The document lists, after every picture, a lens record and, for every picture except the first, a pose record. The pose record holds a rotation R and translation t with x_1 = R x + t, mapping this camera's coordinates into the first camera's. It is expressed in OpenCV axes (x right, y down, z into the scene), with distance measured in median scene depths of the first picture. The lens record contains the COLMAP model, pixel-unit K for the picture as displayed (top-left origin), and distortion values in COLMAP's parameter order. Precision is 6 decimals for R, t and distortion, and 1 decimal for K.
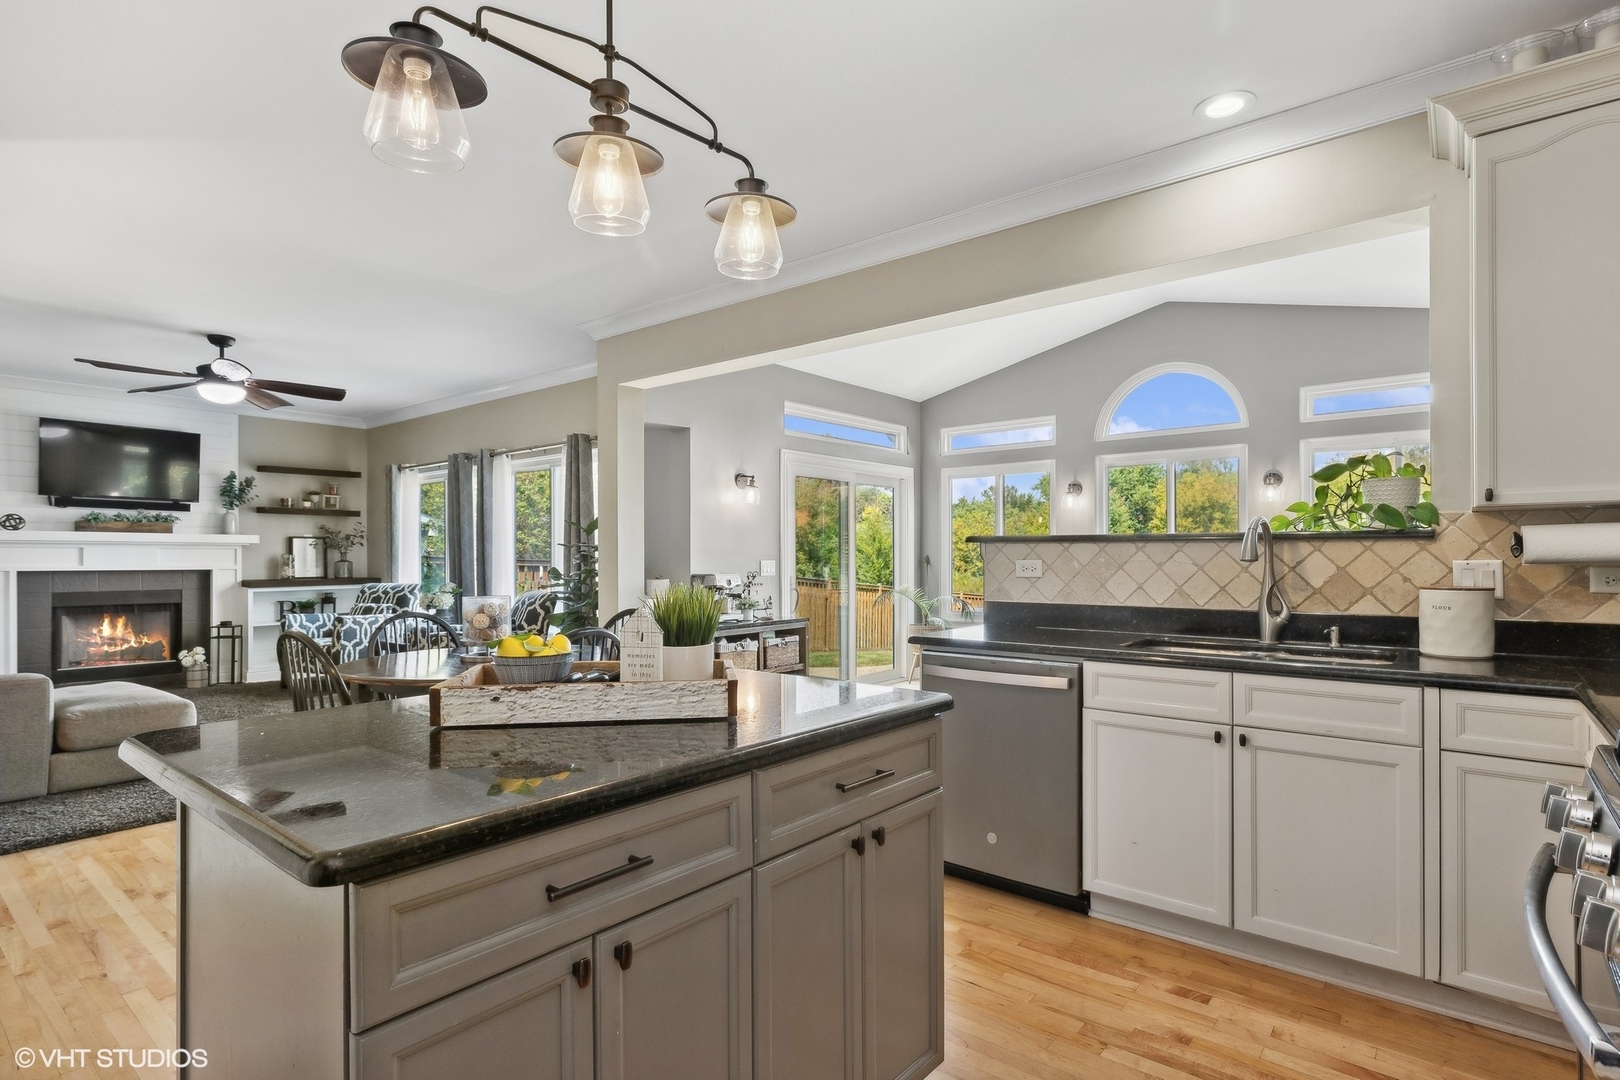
lens RADIAL K [[807.8, 0, 812.0], [0, 807.8, 555.6], [0, 0, 1]] dist [-0.000325, -0.000937]
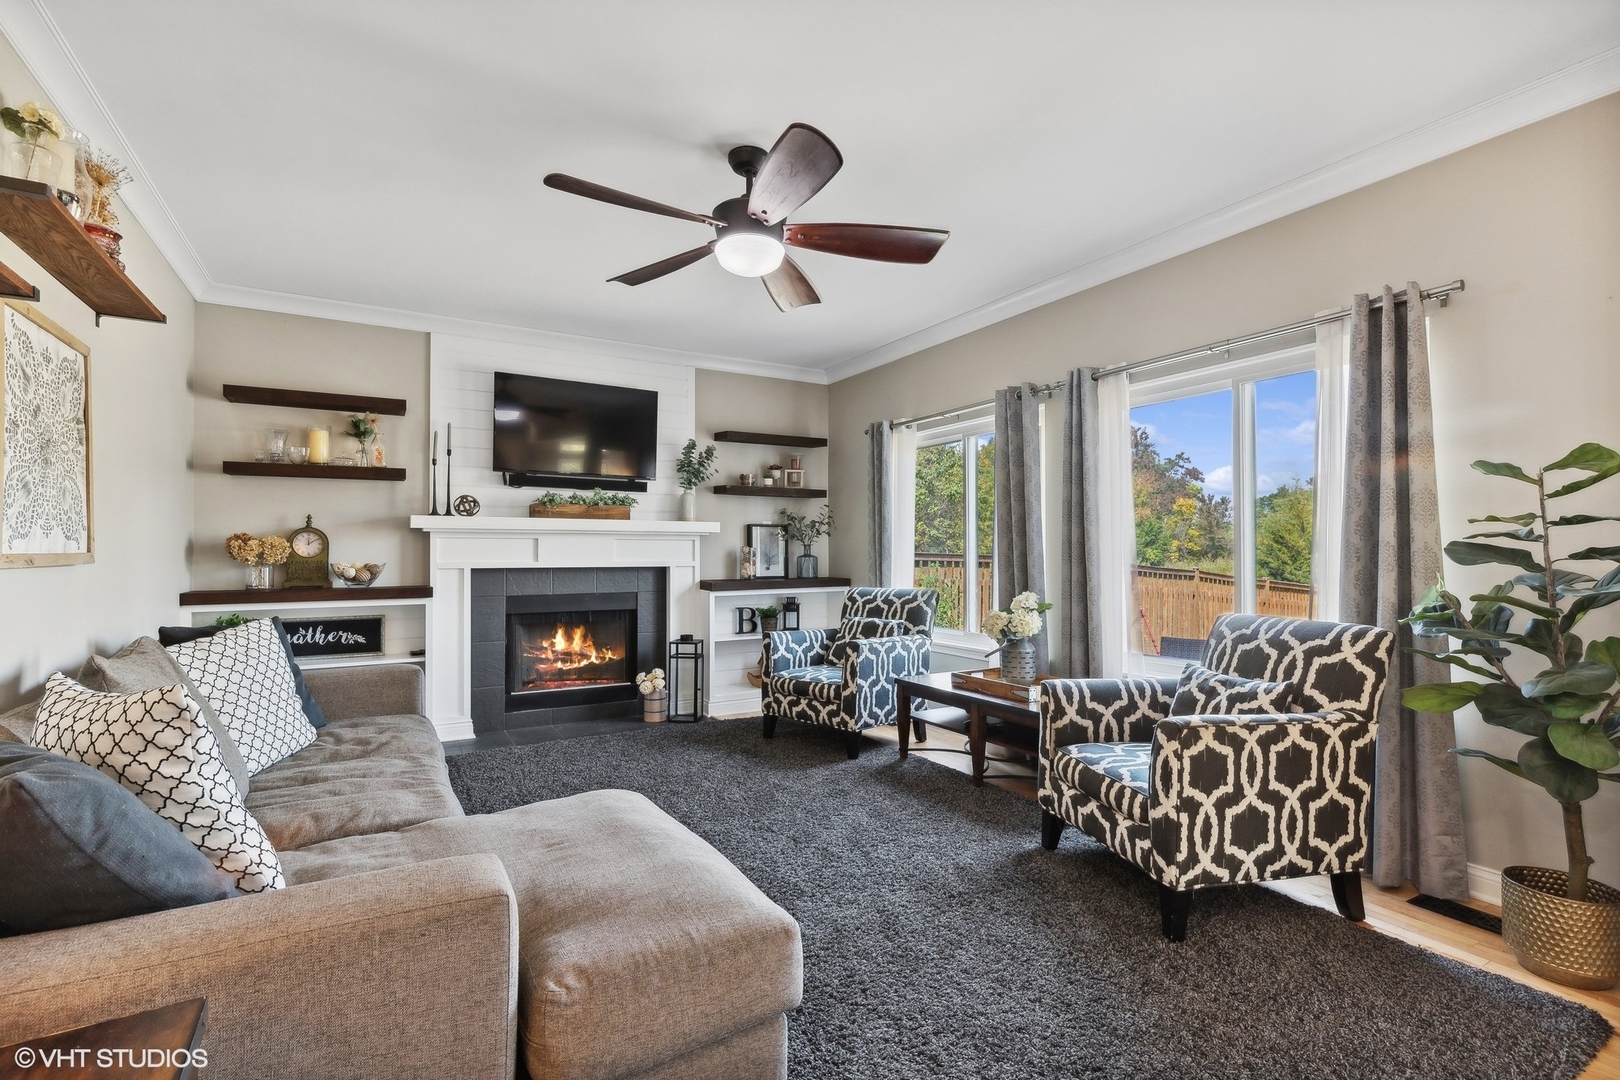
lens RADIAL K [[743.9, 0, 810.4], [0, 743.9, 540.0], [0, 0, 1]] dist [-0.003413, -0.000382]
pose [[0.935480, -0.005582, -0.353335, -0.368651], [0.000900, 0.999910, -0.013413, 0.001248], [0.353378, 0.012230, 0.935401, 0.384990]]
